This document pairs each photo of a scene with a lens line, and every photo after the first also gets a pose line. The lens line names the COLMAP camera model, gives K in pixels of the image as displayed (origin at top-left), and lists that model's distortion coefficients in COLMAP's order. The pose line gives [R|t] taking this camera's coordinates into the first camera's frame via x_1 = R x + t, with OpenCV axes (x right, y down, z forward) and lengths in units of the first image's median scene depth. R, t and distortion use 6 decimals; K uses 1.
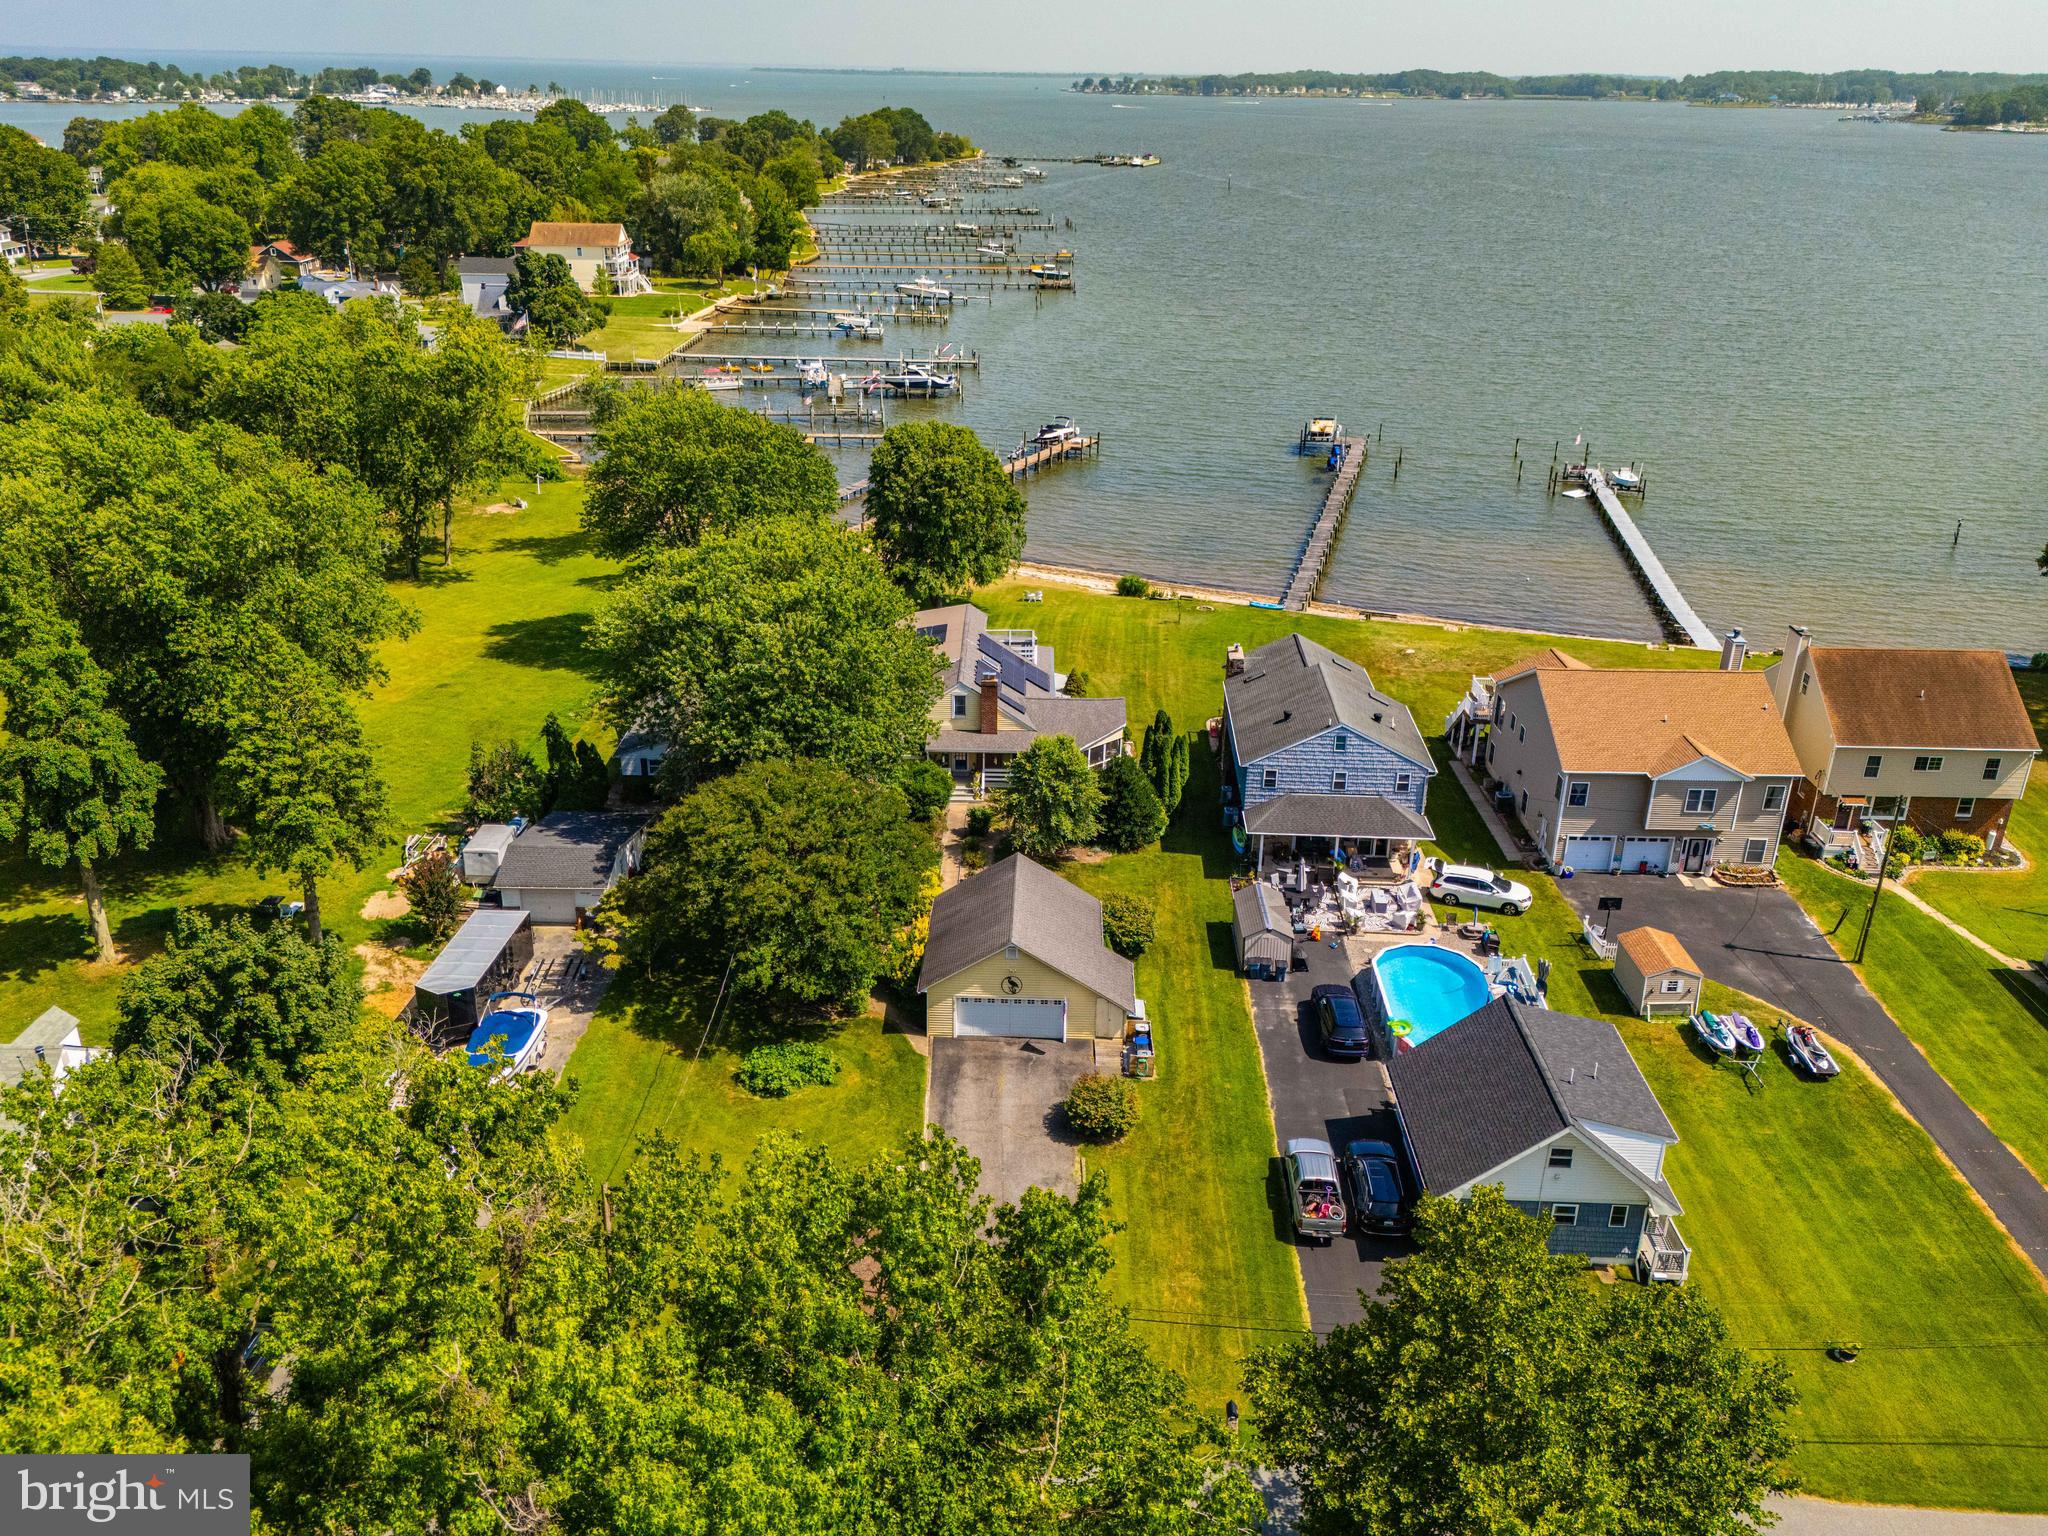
lens RADIAL K [[1597.6, 0, 1024.0], [0, 1597.6, 768.0], [0, 0, 1]] dist [0.075163, -0.069328]
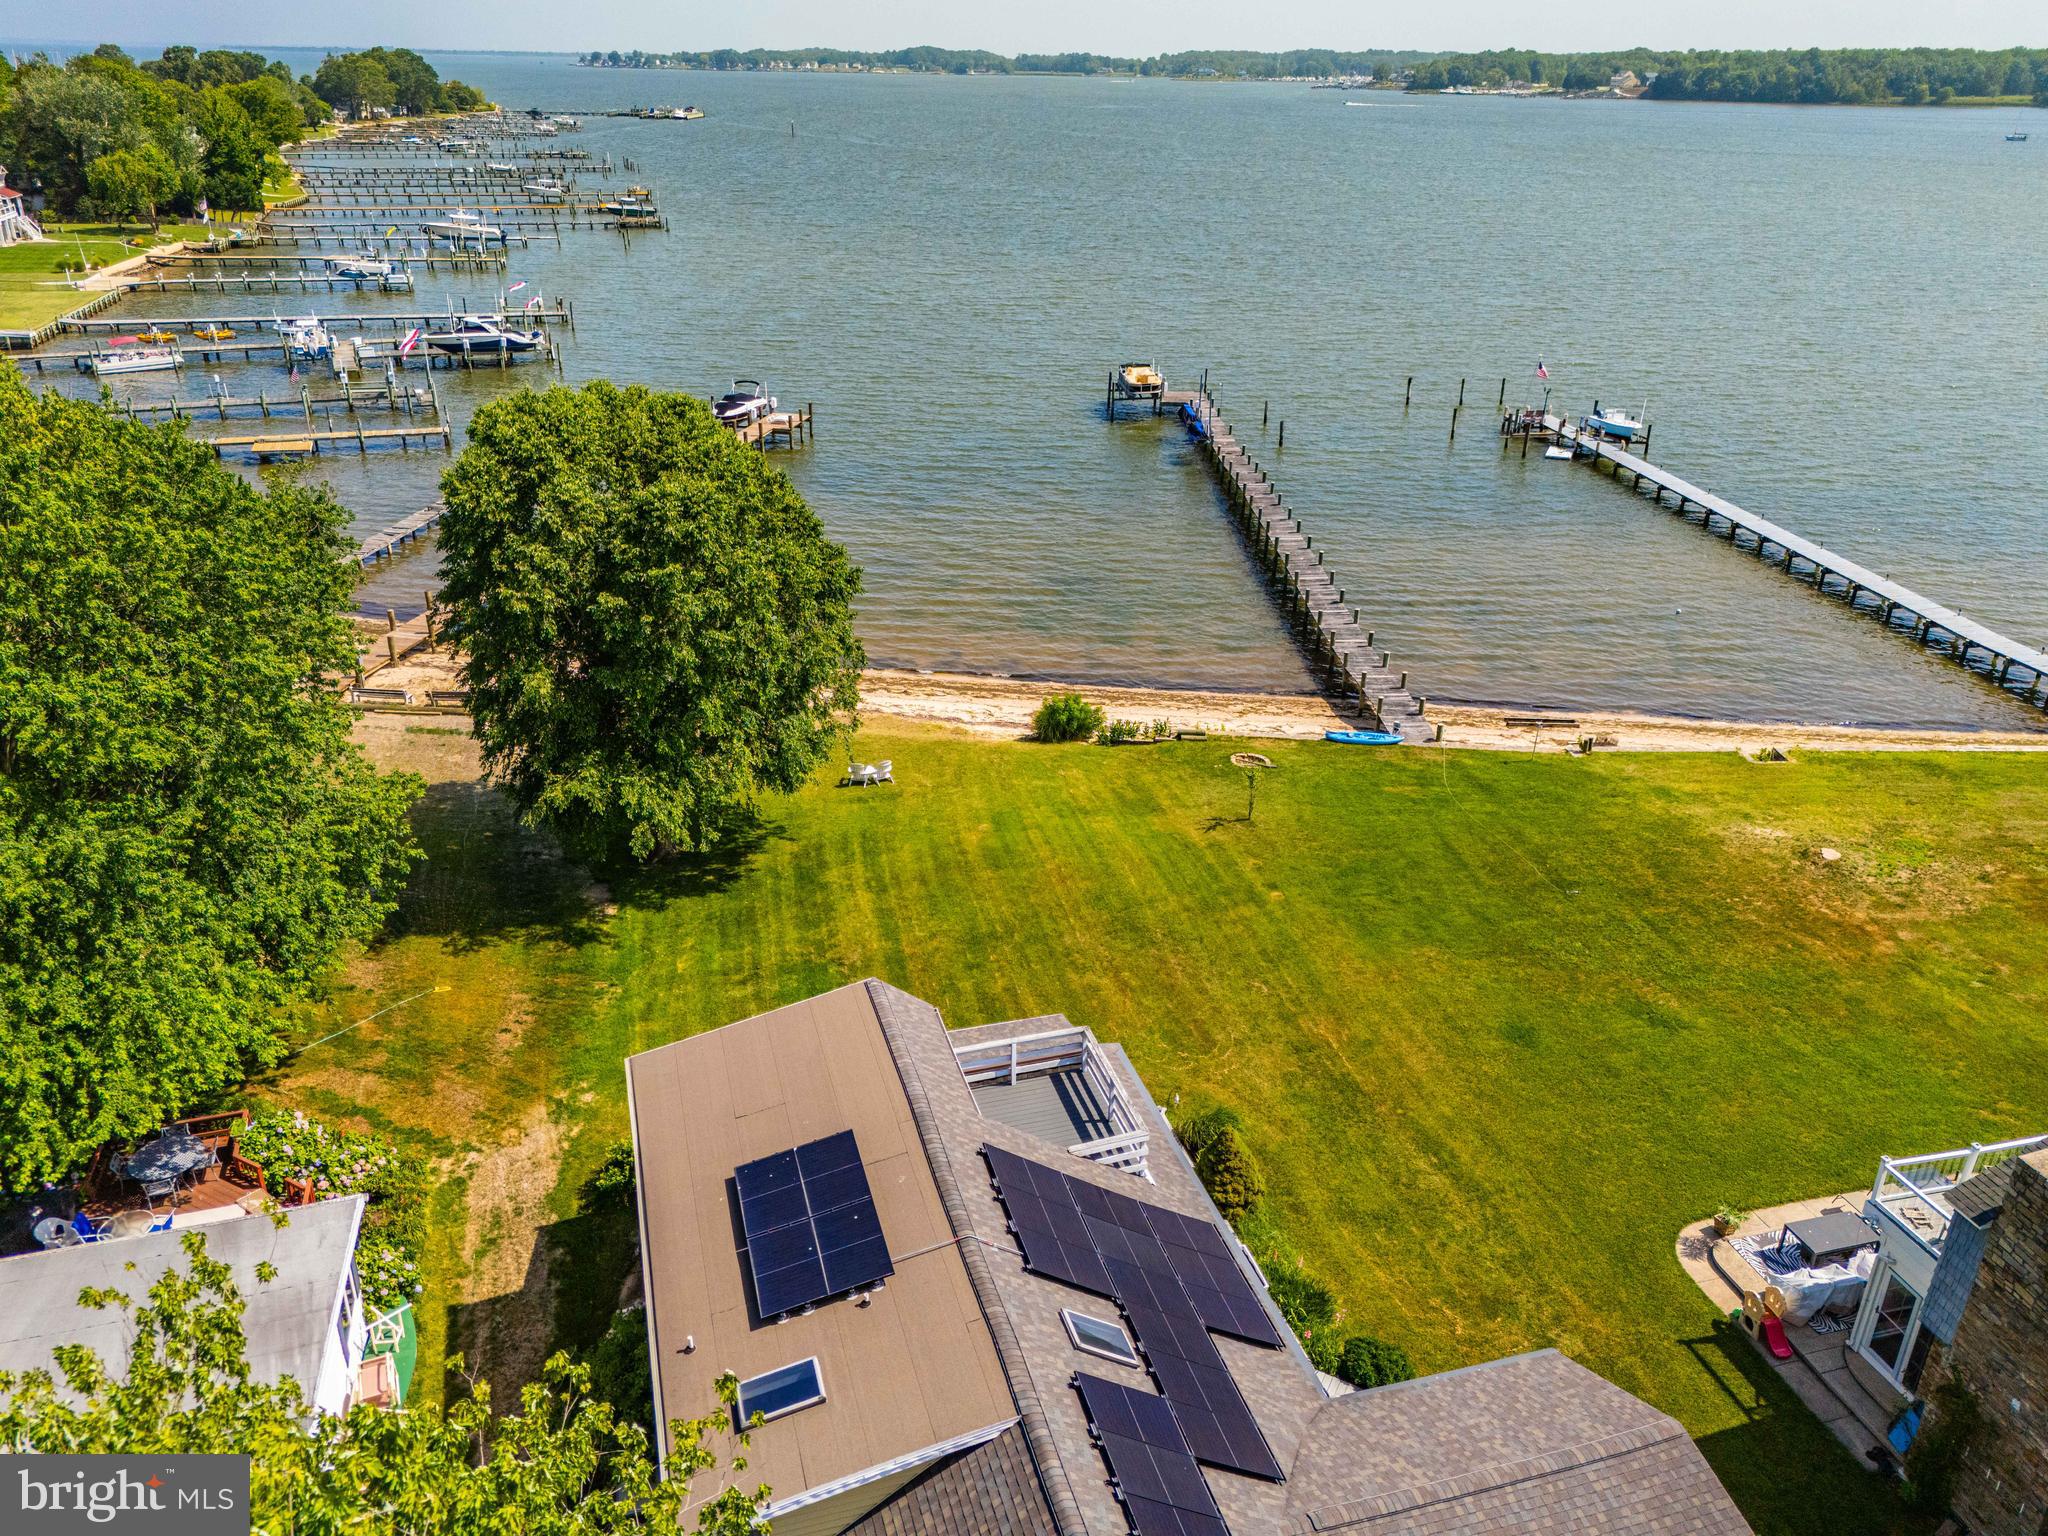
lens RADIAL K [[1501.5, 0, 1024.0], [0, 1501.5, 768.0], [0, 0, 1]] dist [0.081359, -0.074162]
pose [[0.958585, -0.122649, 0.257045, -0.087482], [0.115069, 0.992365, 0.044385, -0.177828], [-0.260526, -0.012969, 0.965380, 0.852480]]
